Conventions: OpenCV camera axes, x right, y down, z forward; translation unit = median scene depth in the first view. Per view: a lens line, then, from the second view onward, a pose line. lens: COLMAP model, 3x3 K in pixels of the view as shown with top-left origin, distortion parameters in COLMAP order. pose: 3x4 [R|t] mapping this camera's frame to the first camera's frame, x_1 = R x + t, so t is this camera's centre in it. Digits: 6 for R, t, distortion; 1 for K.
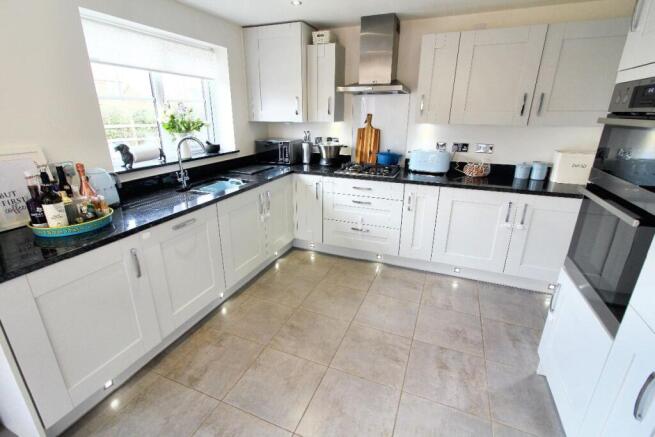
lens RADIAL K [[303.3, 0, 325.6], [0, 303.3, 213.1], [0, 0, 1]] dist [-0.022165, 0.013360]
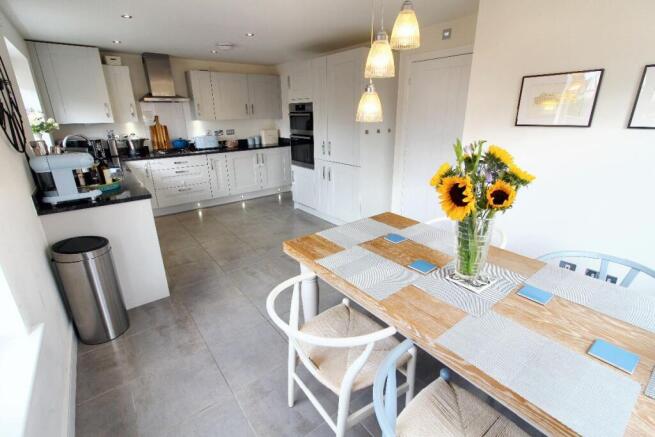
lens RADIAL K [[303.3, 0, 325.6], [0, 303.3, 213.1], [0, 0, 1]] dist [-0.022165, 0.013360]
pose [[0.496001, -0.283949, 0.820583, -0.862837], [0.287948, 0.945334, 0.153066, 0.144599], [-0.819188, 0.160364, 0.550649, -0.438993]]
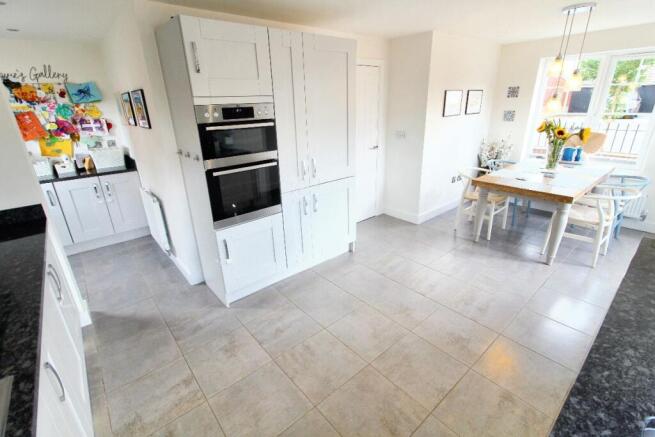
lens RADIAL K [[303.3, 0, 325.6], [0, 303.3, 213.1], [0, 0, 1]] dist [-0.022165, 0.013360]
pose [[-0.887625, -0.134767, 0.440408, -0.157426], [0.173061, 0.788563, 0.590100, -0.350080], [-0.426816, 0.600005, -0.676625, 0.926874]]
